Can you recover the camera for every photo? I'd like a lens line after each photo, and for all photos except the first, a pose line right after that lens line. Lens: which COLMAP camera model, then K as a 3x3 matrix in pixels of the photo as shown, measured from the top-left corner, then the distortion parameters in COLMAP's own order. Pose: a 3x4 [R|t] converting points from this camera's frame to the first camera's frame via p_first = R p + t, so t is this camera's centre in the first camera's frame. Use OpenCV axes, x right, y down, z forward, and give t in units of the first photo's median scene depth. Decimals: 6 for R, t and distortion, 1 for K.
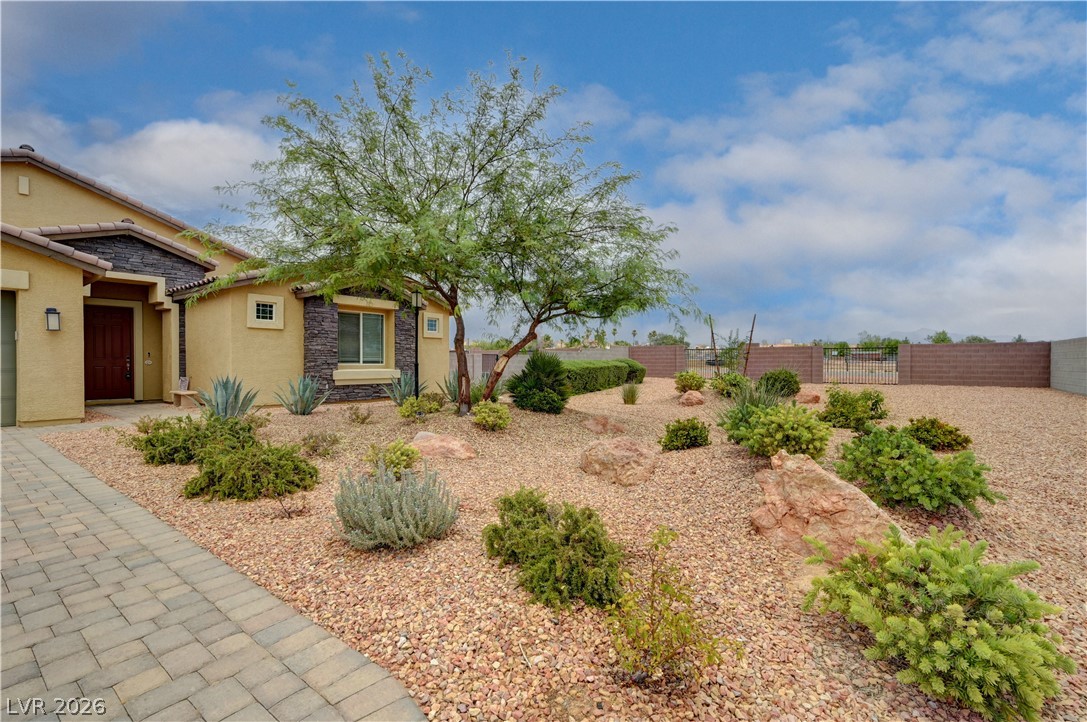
lens RADIAL K [[472.1, 0, 549.4], [0, 472.1, 362.3], [0, 0, 1]] dist [0.002878, 0.000663]
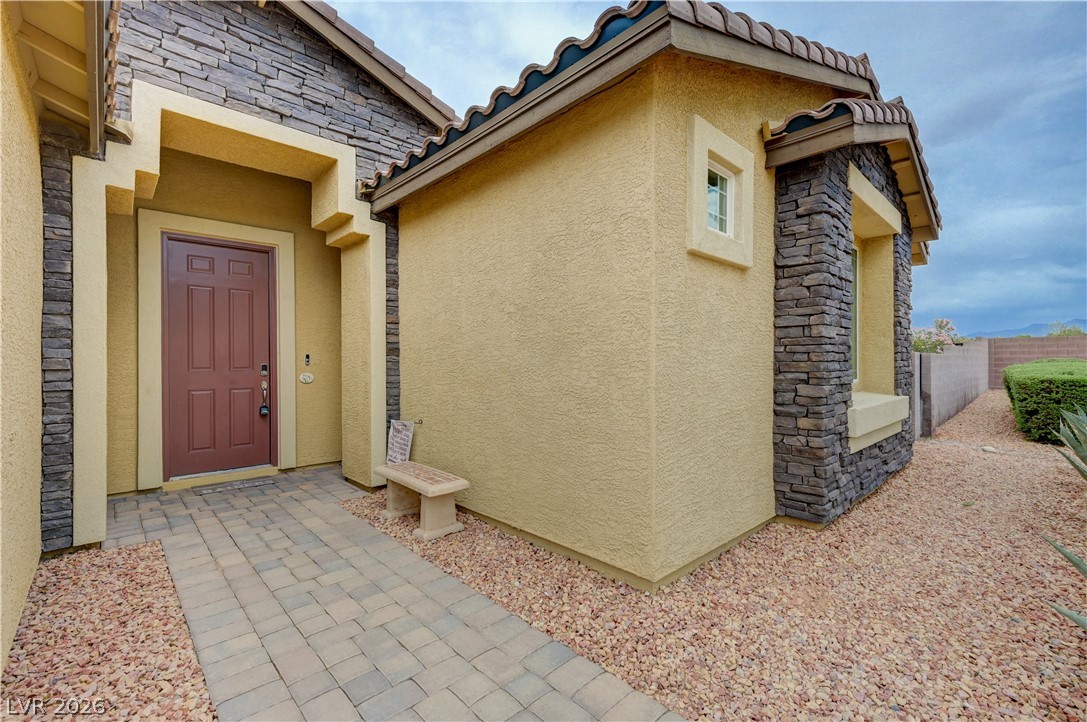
lens RADIAL K [[448.7, 0, 539.5], [0, 448.7, 360.9], [0, 0, 1]] dist [0.009637, 0.000110]
pose [[0.986690, -0.005407, -0.162522, -0.606907], [0.004429, 0.999970, -0.006379, -0.012364], [0.162552, 0.005574, 0.986684, 0.671629]]
